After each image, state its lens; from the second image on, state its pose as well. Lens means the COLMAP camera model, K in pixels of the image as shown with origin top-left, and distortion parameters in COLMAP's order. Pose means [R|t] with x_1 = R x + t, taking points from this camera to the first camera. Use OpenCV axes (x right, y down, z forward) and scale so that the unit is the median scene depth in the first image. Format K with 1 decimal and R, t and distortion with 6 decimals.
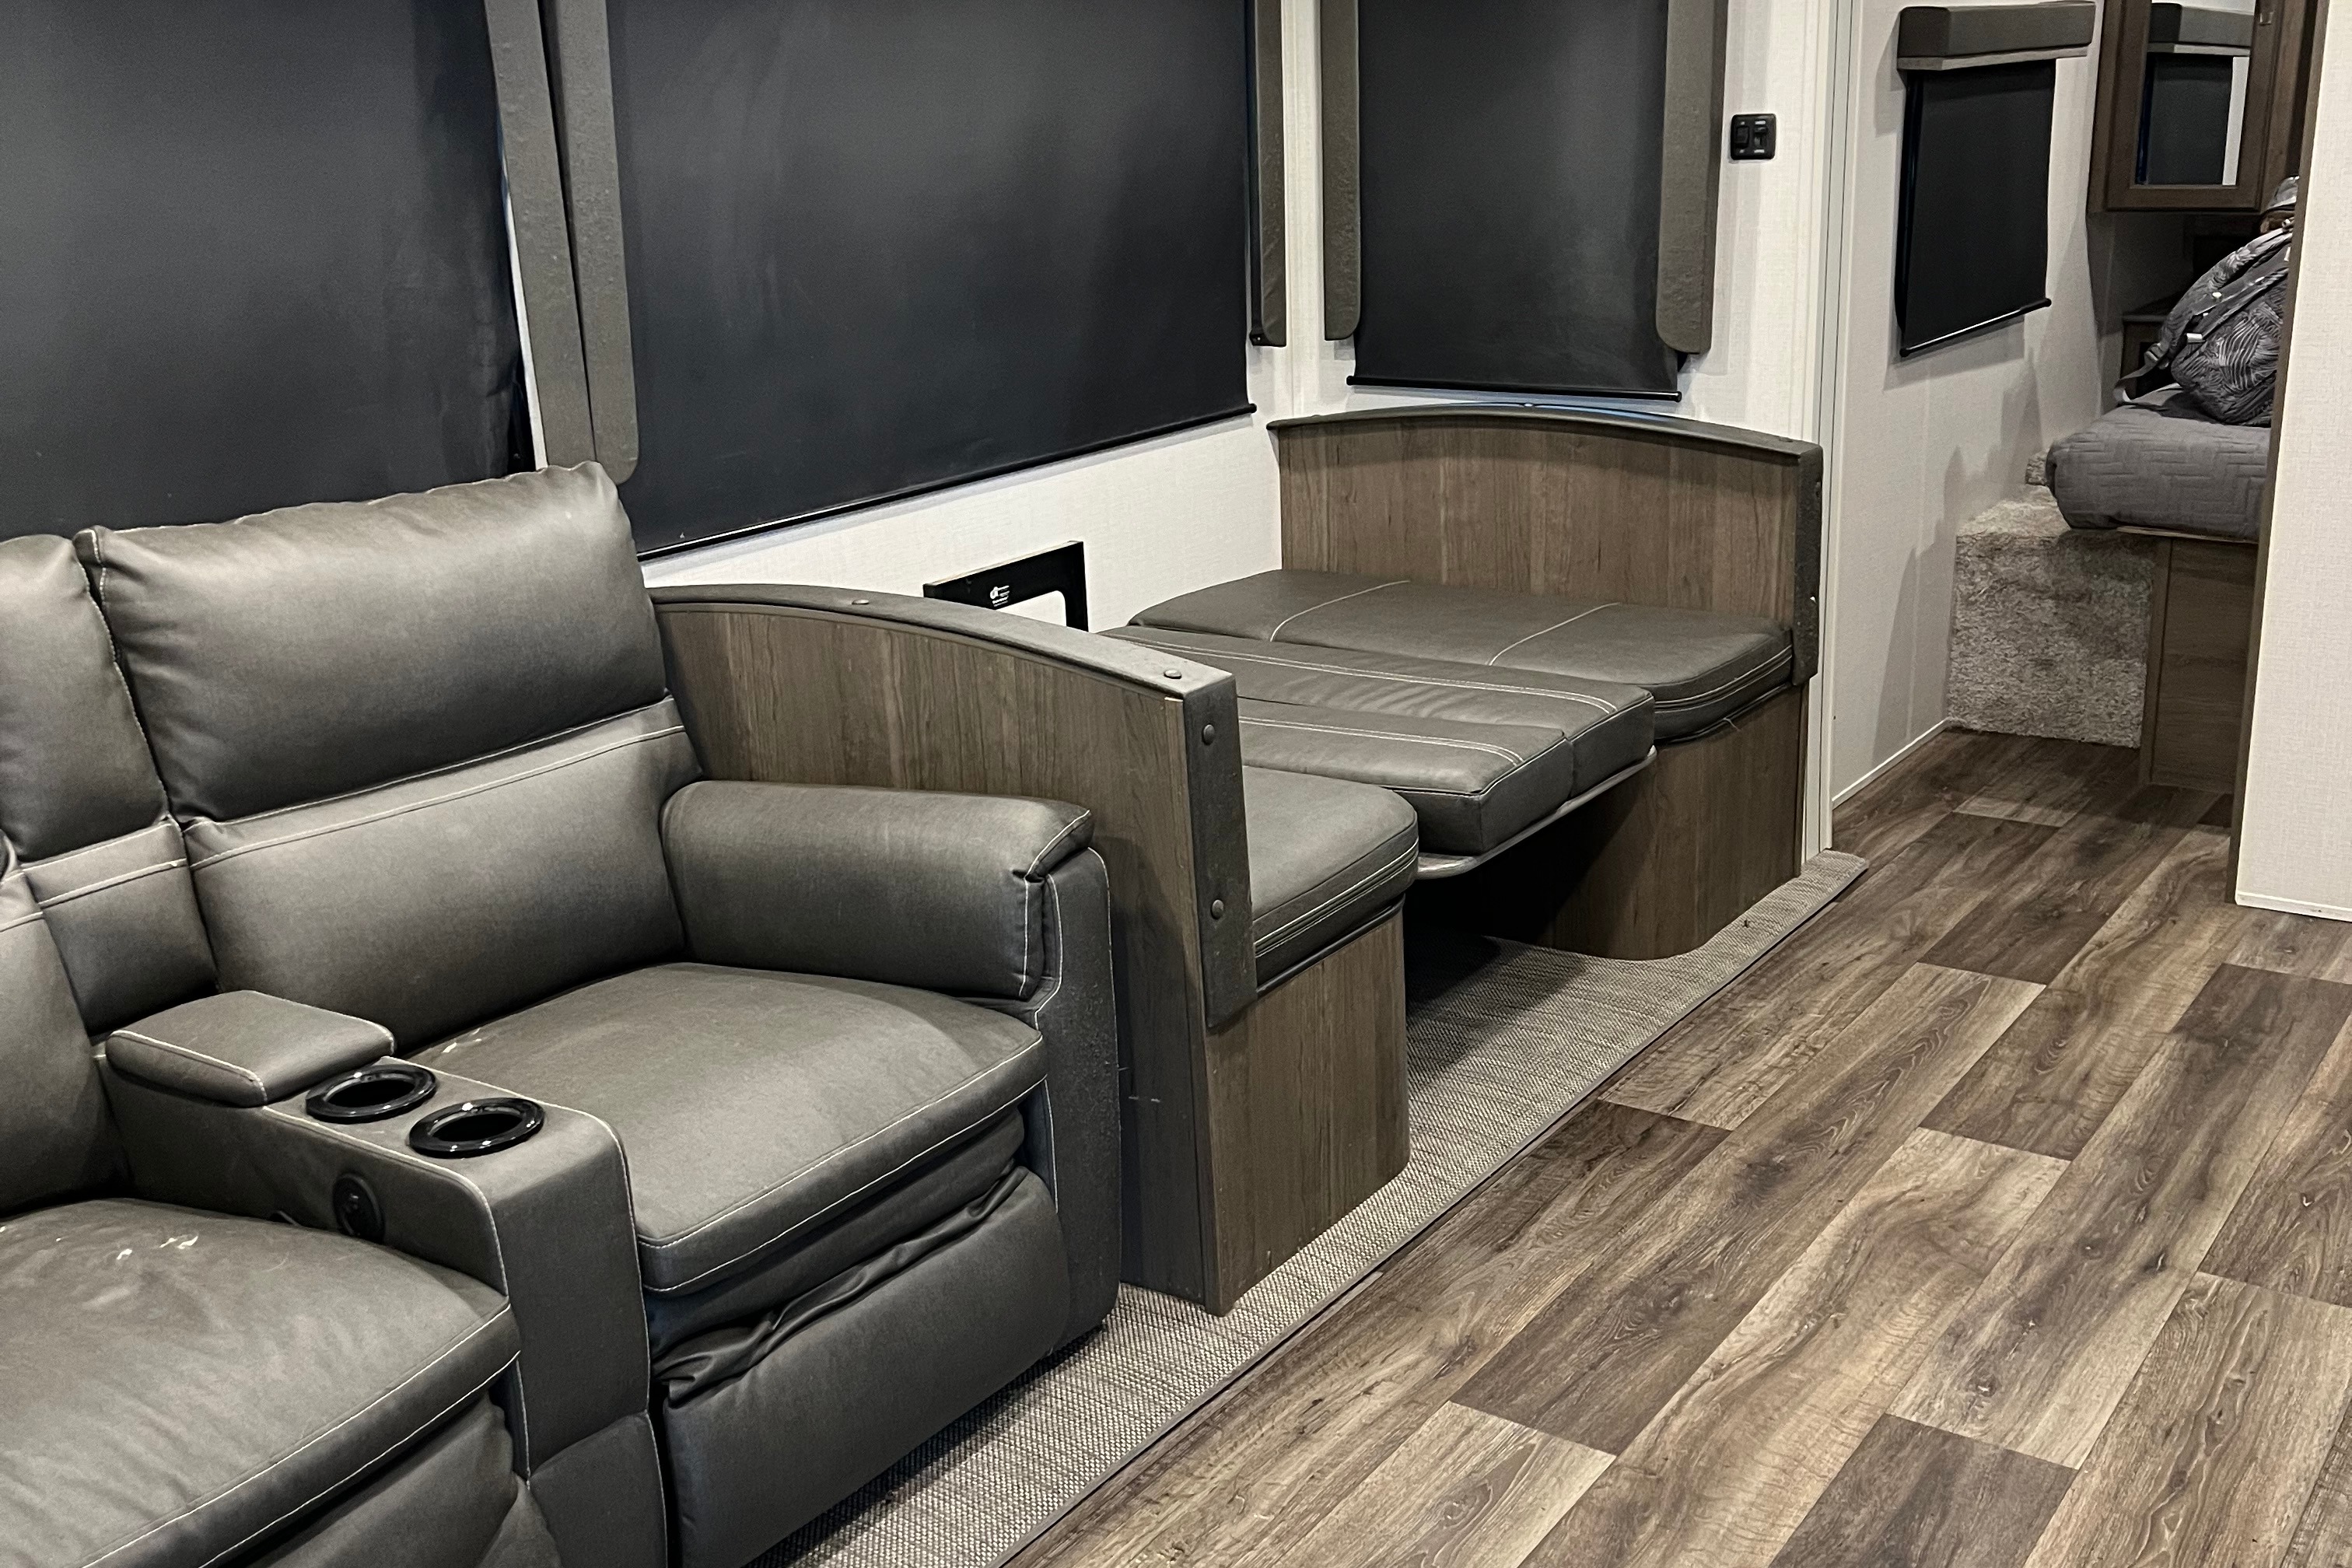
lens RADIAL K [[2366.9, 0, 1175.4], [0, 2366.9, 802.1], [0, 0, 1]] dist [0.105192, -0.214368]
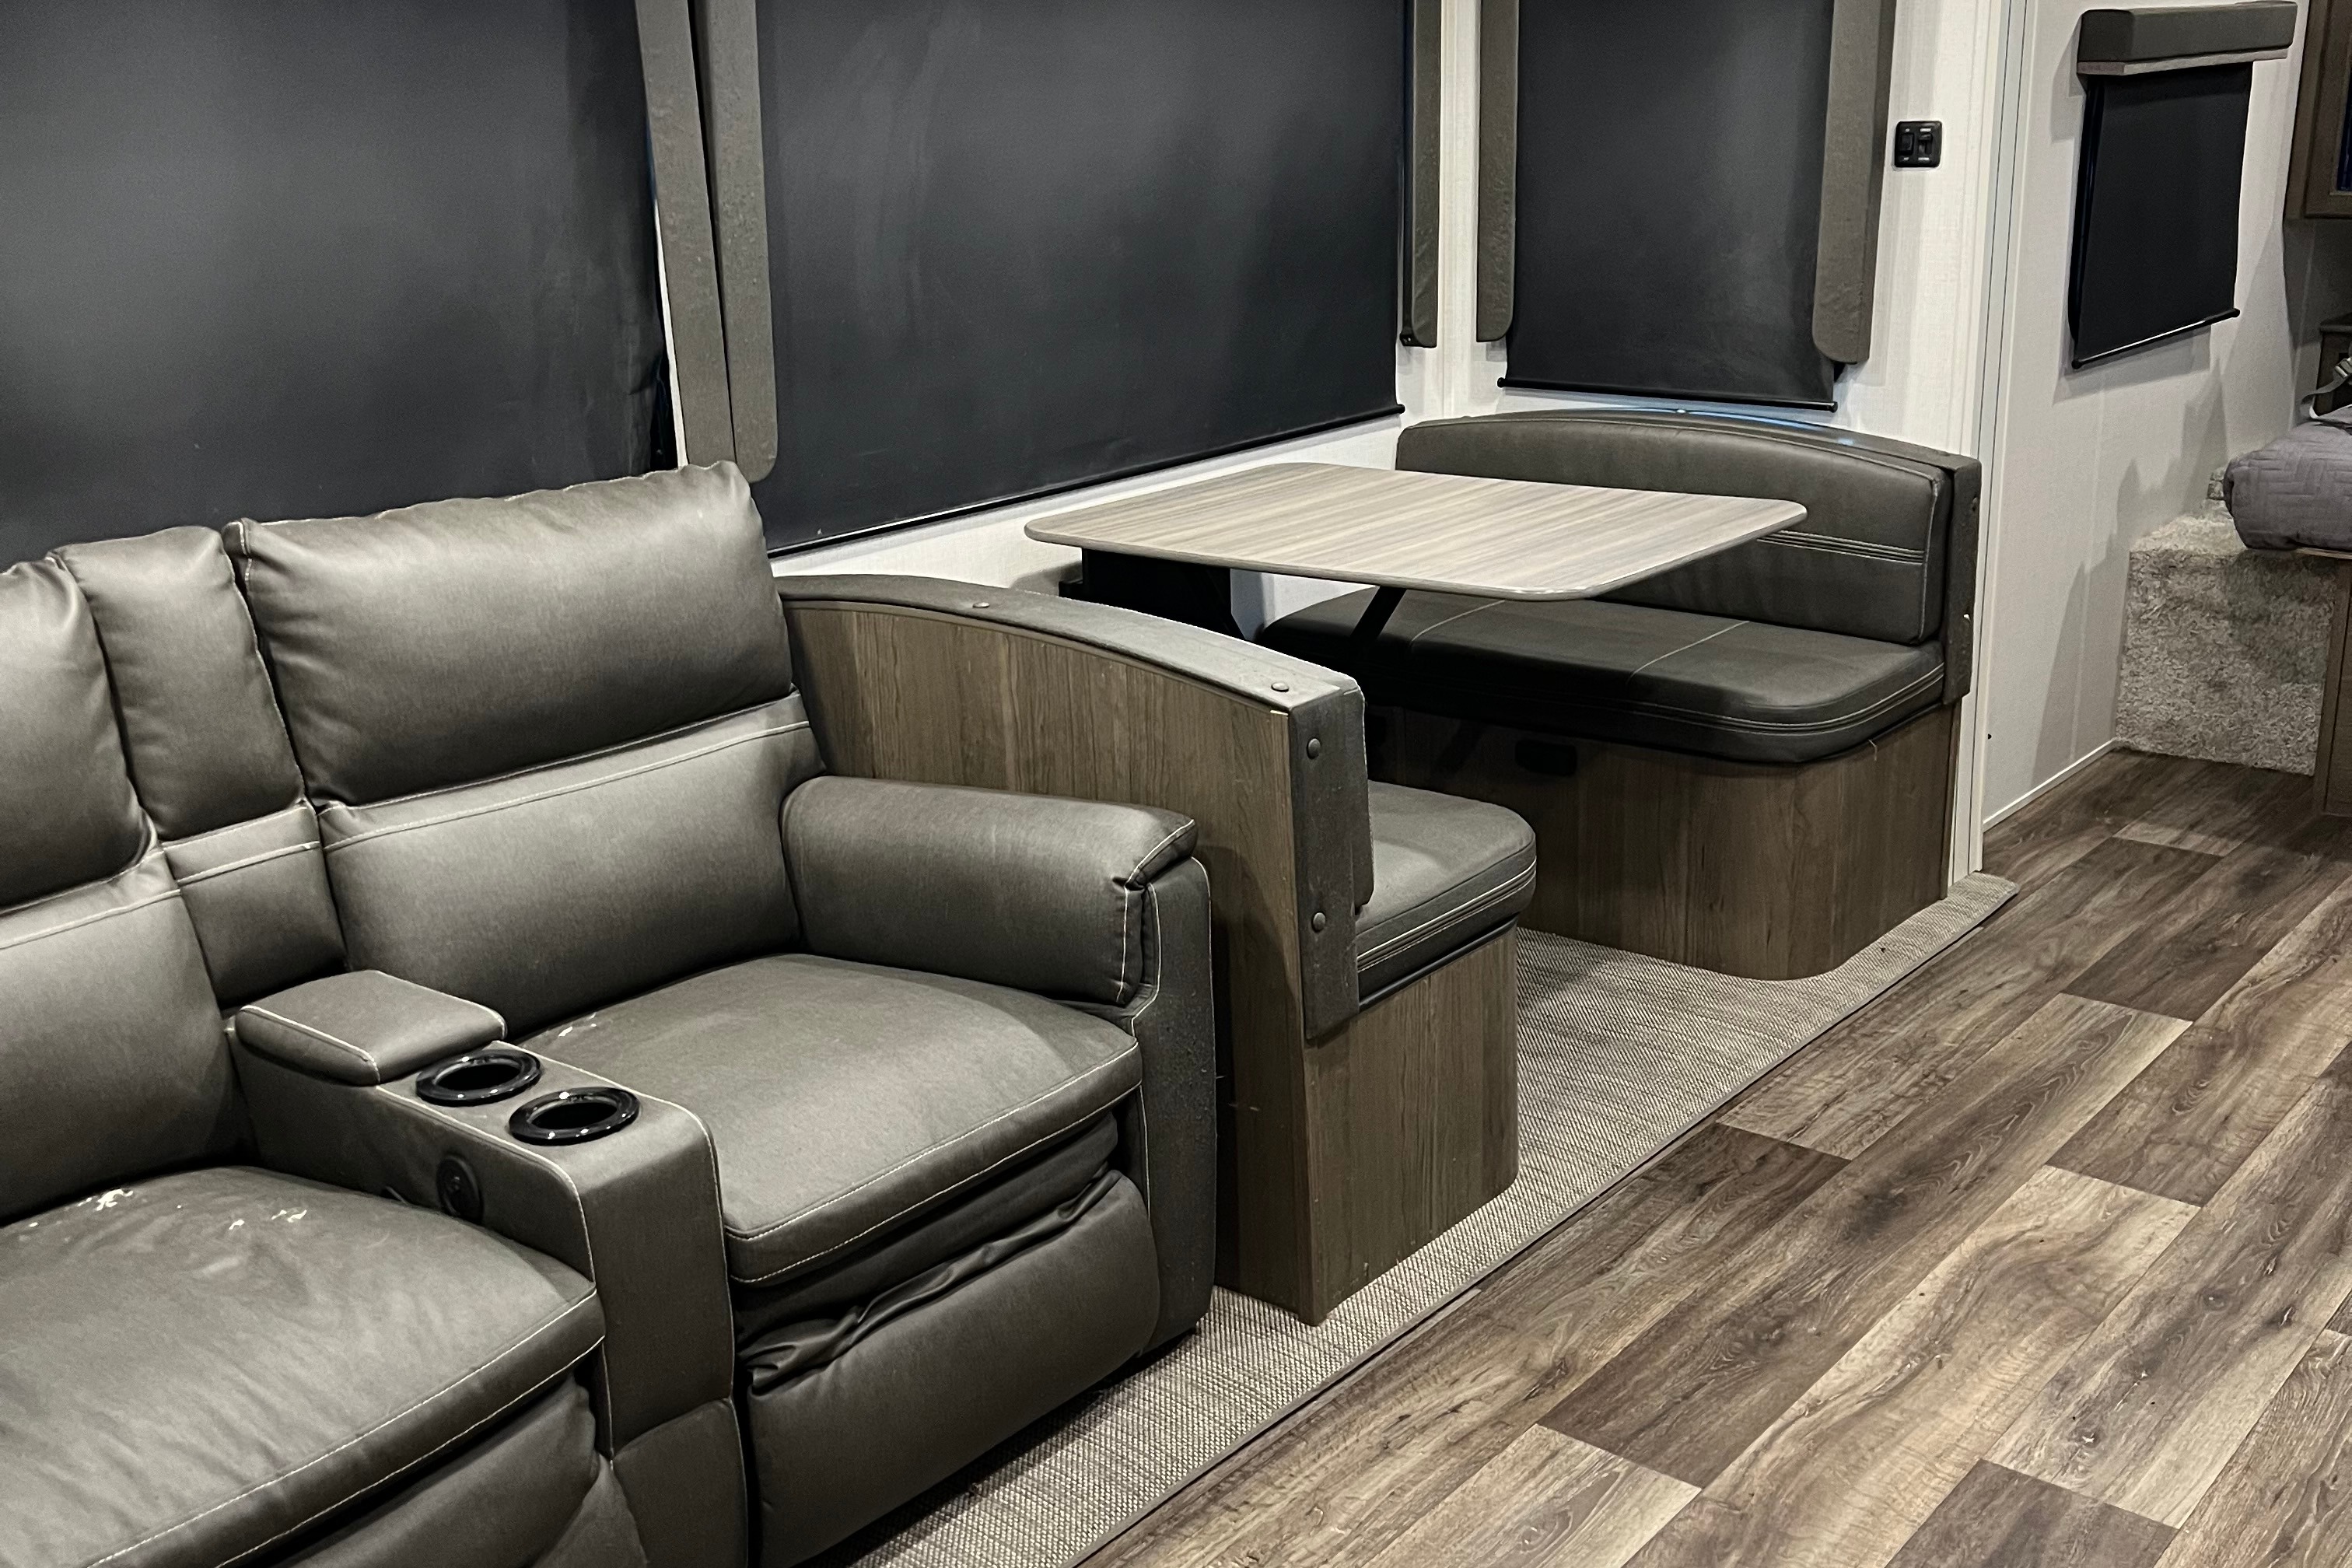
lens RADIAL K [[2366.9, 0, 1175.4], [0, 2366.9, 802.1], [0, 0, 1]] dist [0.105192, -0.214368]
pose [[0.996495, 0.031621, -0.077441, 0.032473], [-0.030882, 0.999466, 0.010723, -0.014148], [0.077739, -0.008294, 0.996939, -0.004155]]
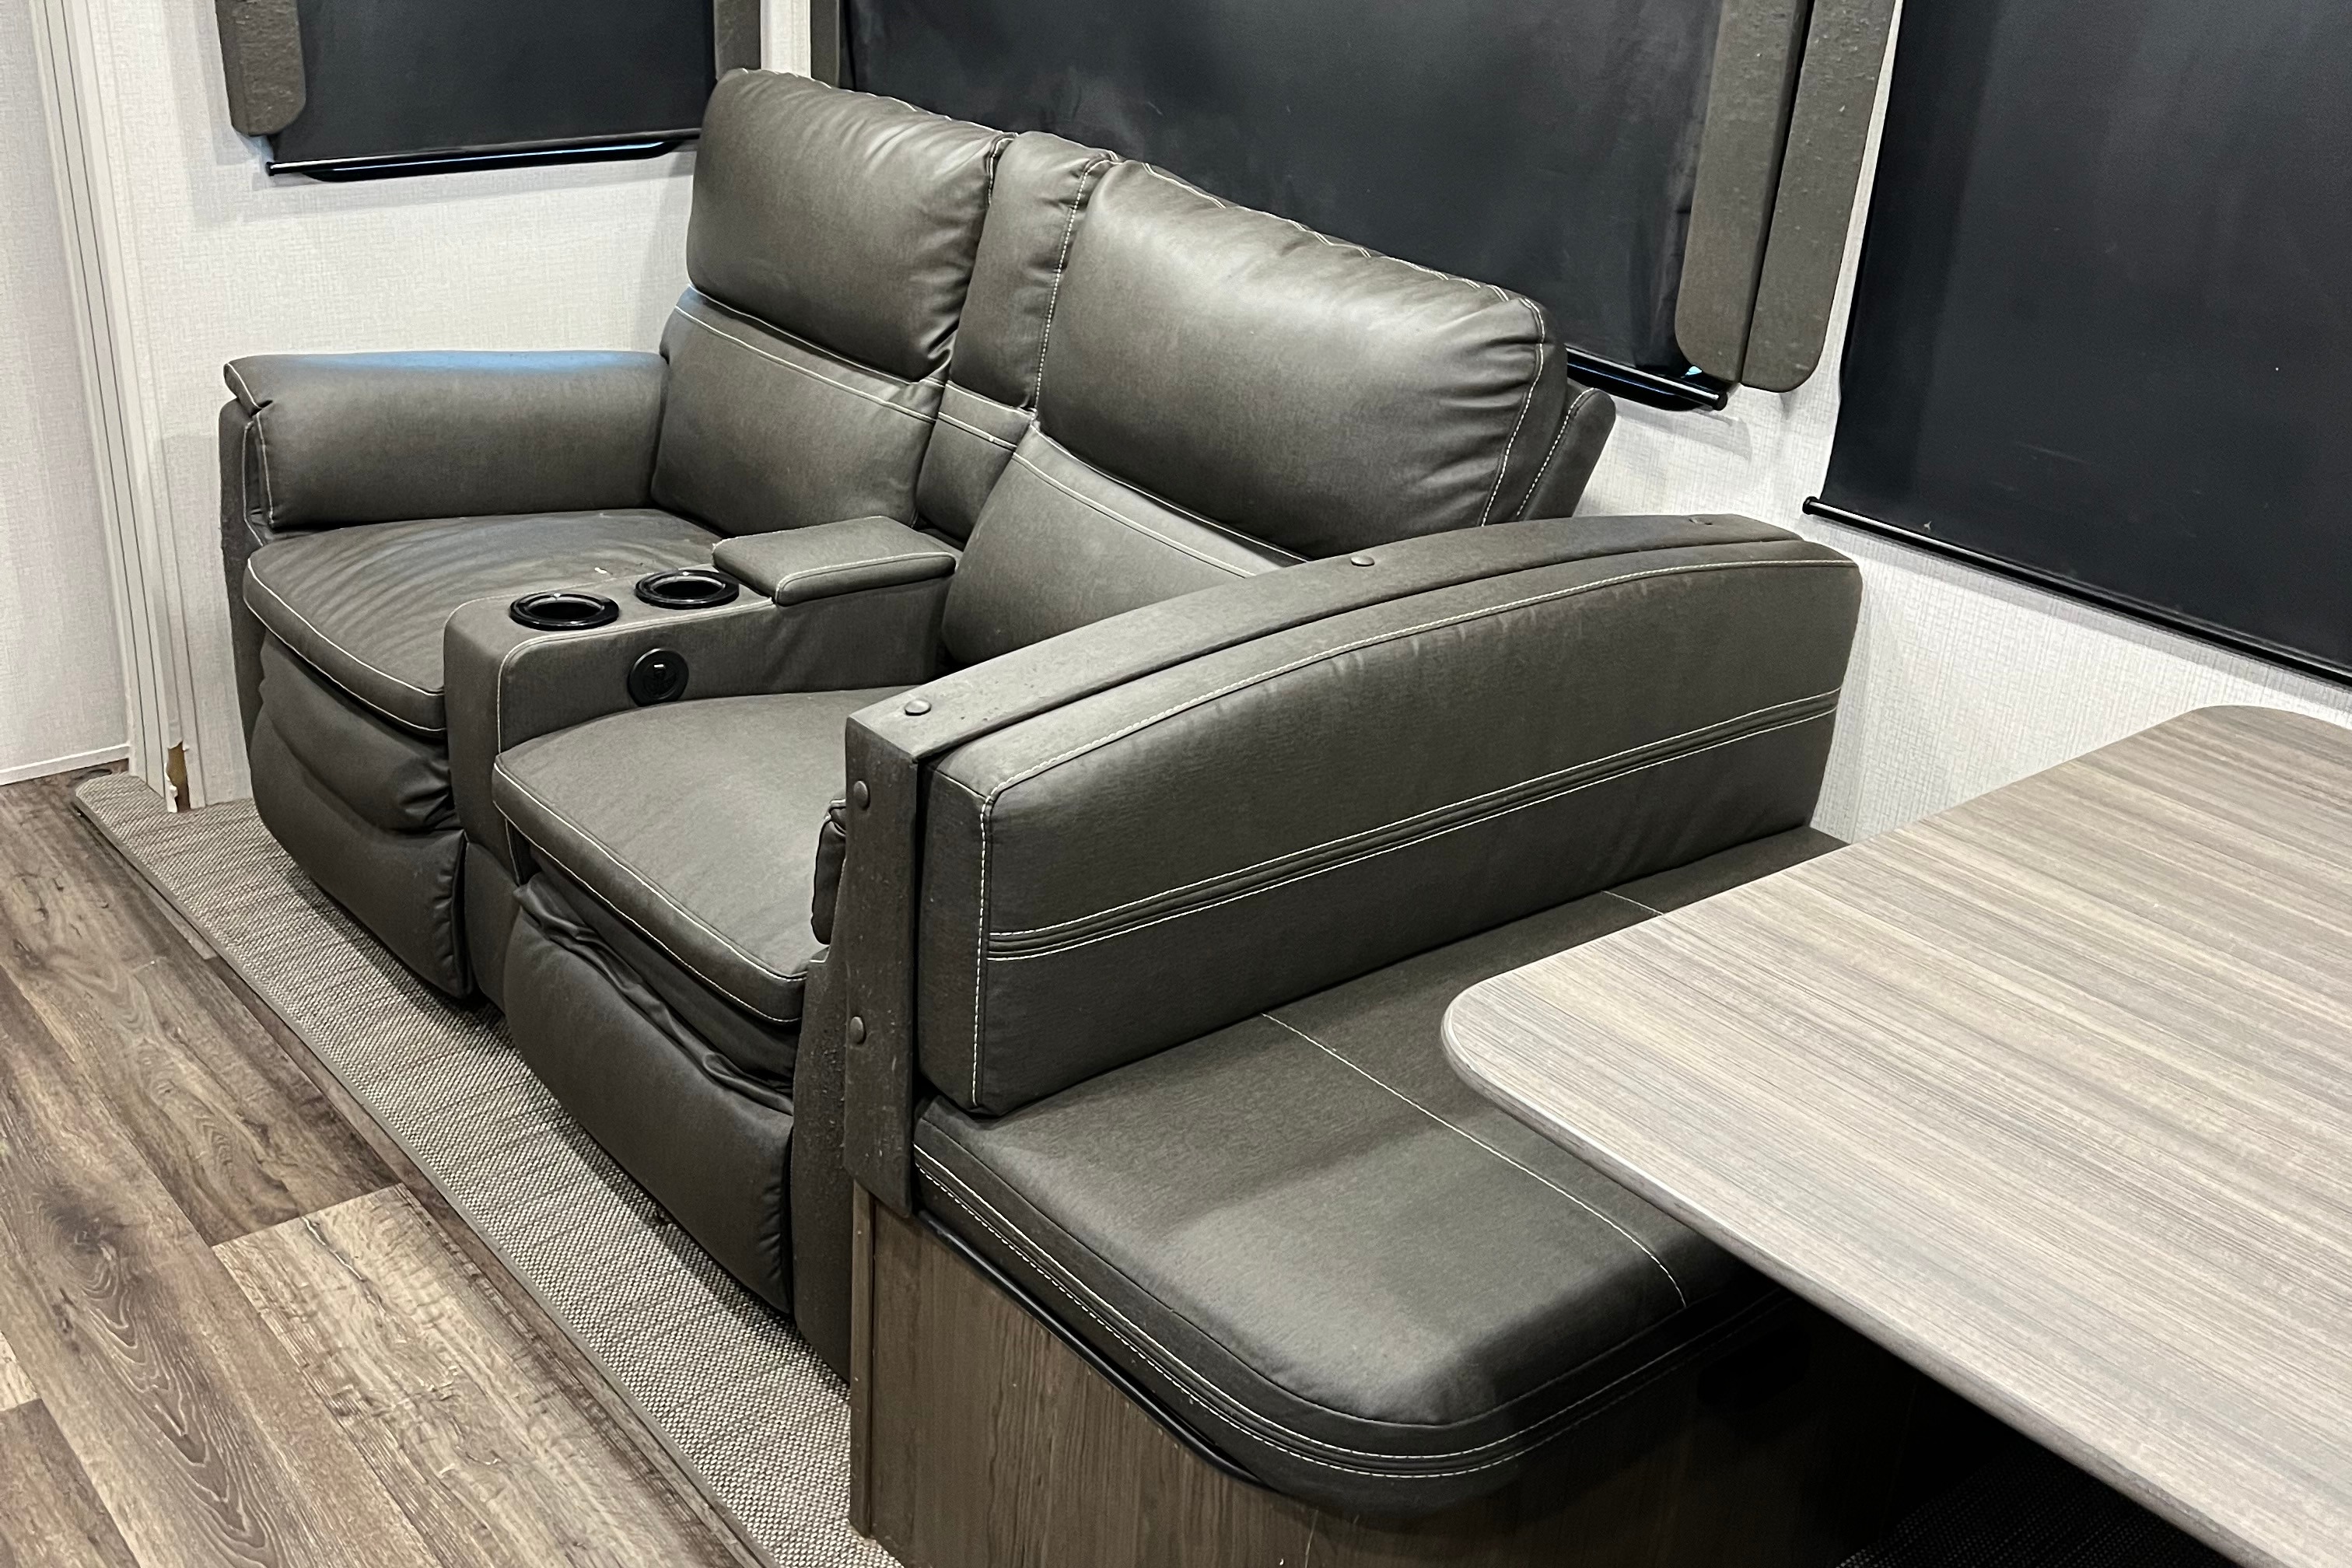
lens RADIAL K [[2366.9, 0, 1175.4], [0, 2366.9, 802.1], [0, 0, 1]] dist [0.105192, -0.214368]
pose [[-0.257897, 0.345251, -0.902381, 0.908040], [-0.412713, 0.805110, 0.425987, -0.468190], [0.873588, 0.482286, -0.065146, 1.480417]]
